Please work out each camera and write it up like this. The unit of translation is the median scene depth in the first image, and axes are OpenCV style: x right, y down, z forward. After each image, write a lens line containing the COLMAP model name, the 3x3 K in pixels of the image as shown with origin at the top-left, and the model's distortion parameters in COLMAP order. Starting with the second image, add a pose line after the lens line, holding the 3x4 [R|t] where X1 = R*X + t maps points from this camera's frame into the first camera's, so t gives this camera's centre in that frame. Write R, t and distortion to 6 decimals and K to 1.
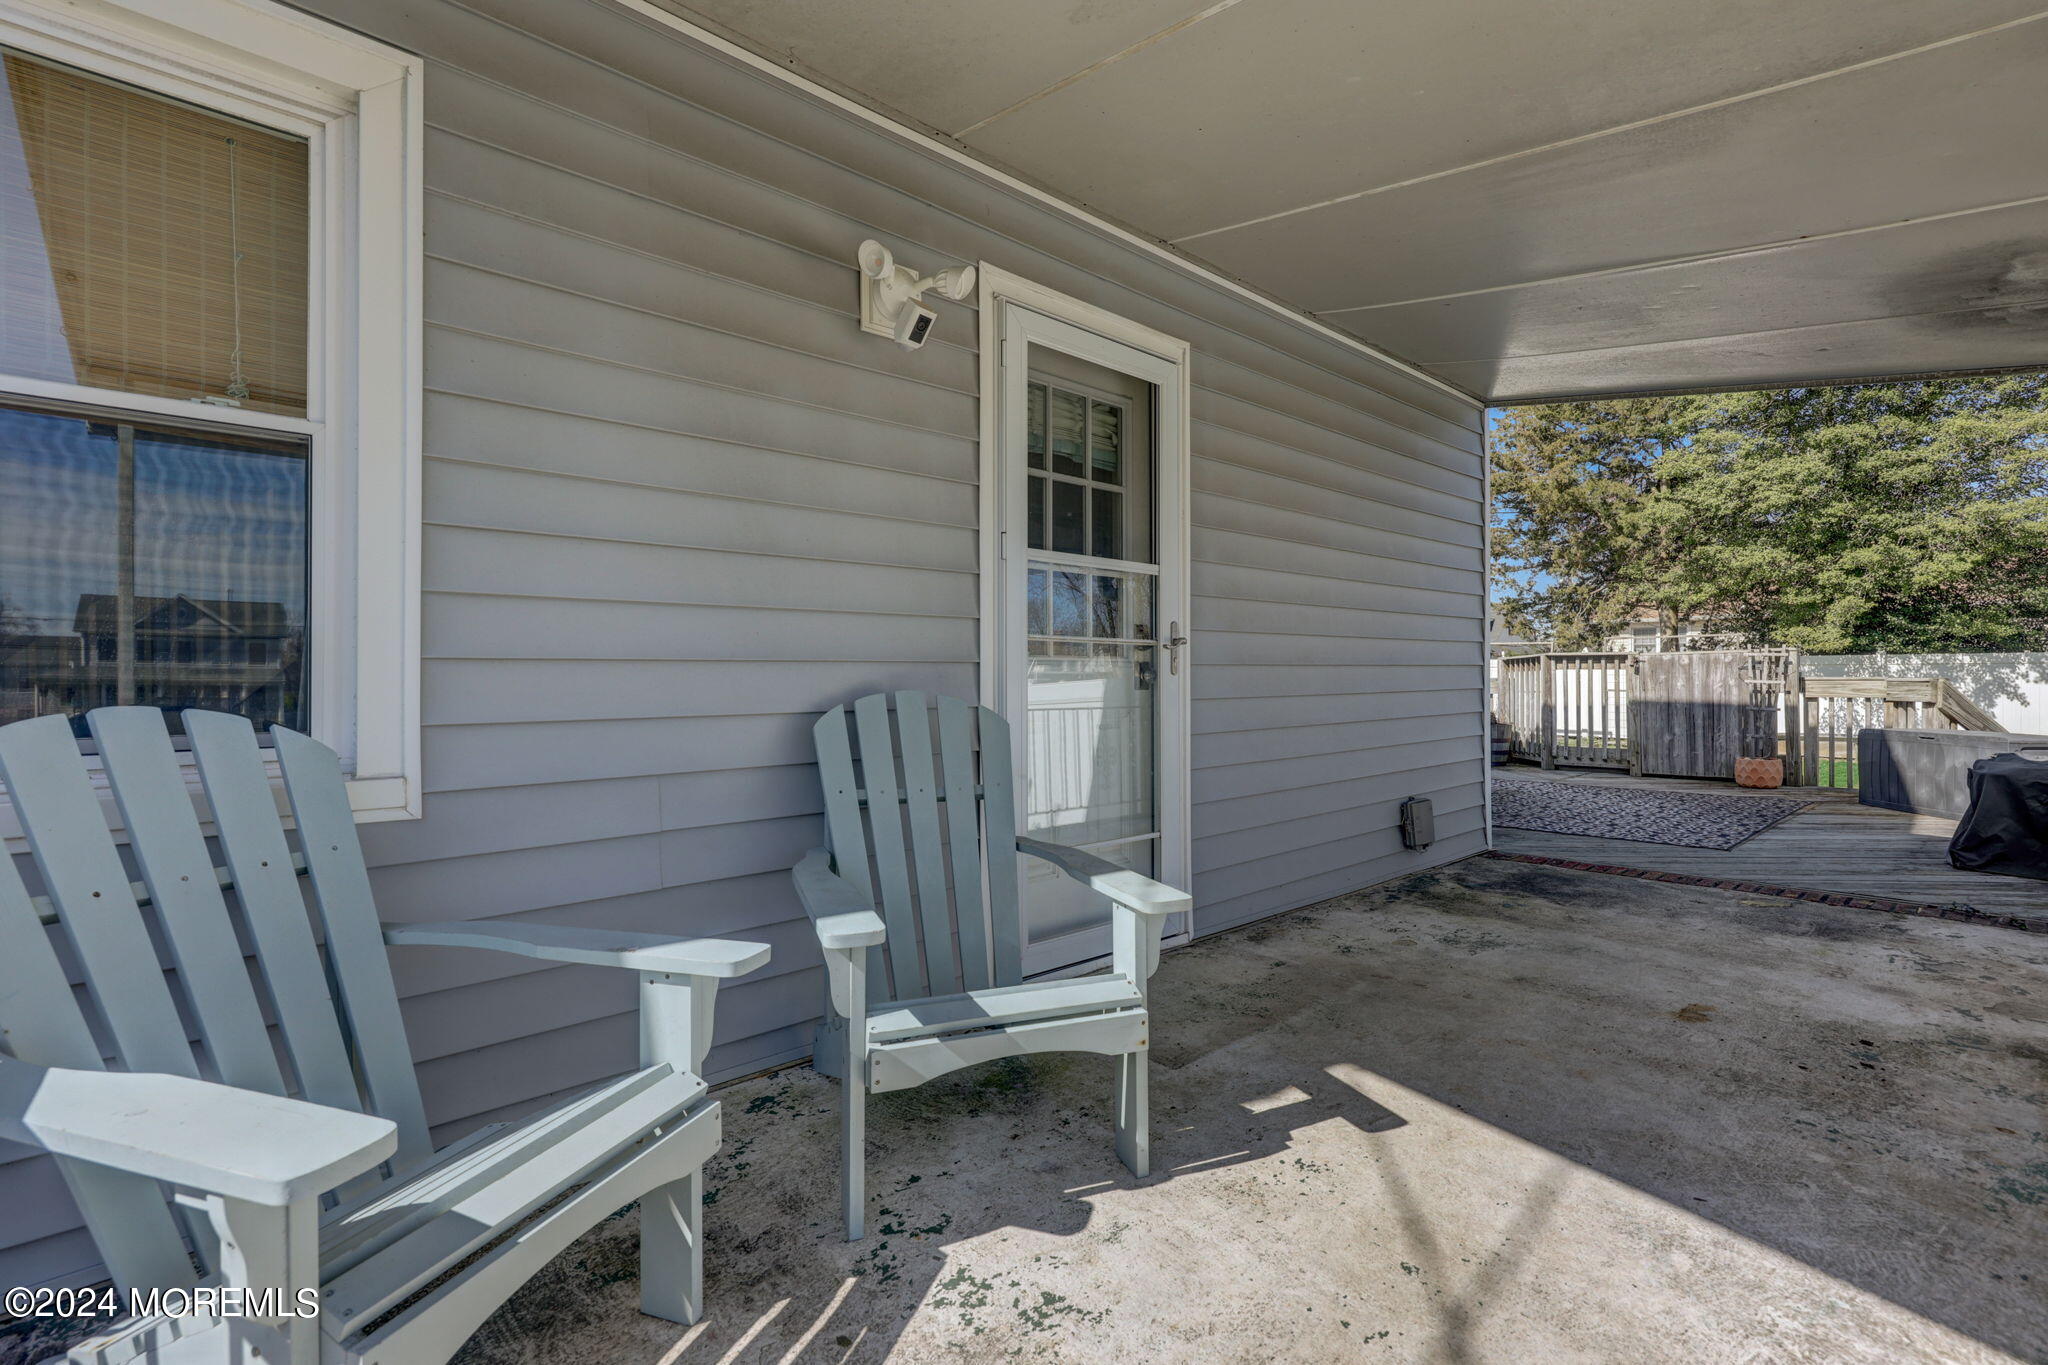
lens RADIAL K [[893.2, 0, 1015.2], [0, 893.2, 668.2], [0, 0, 1]] dist [0.000379, -0.000512]
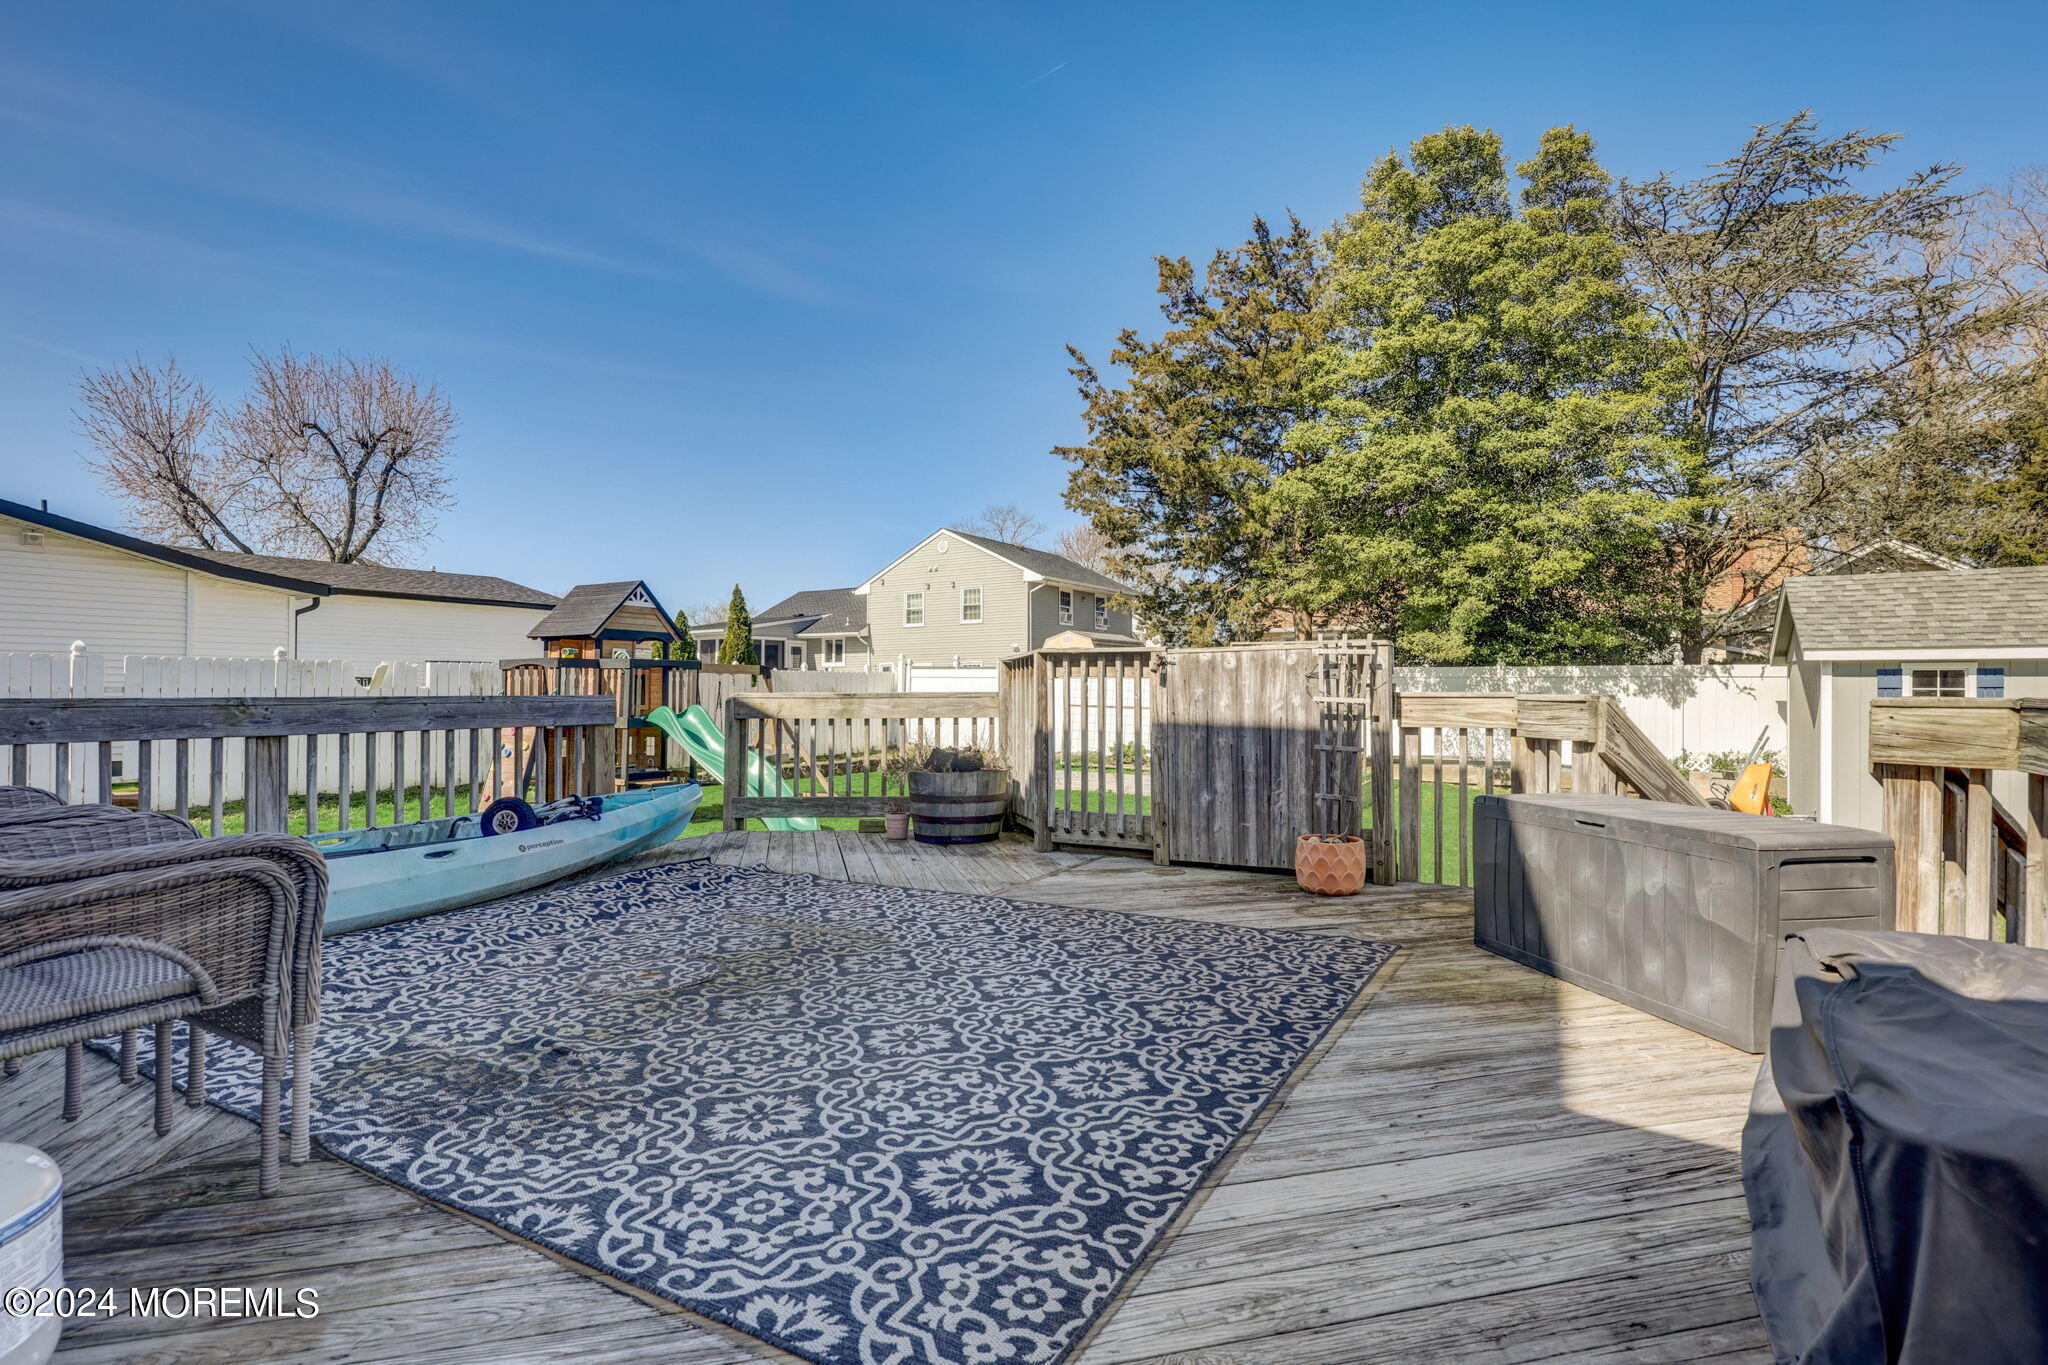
lens RADIAL K [[932.0, 0, 1034.9], [0, 932.0, 676.0], [0, 0, 1]] dist [-0.004697, -0.000797]
pose [[0.952755, 0.007314, 0.303651, 0.426260], [-0.006099, 0.999969, -0.004951, 0.003693], [-0.303678, 0.002865, 0.952771, 0.446653]]
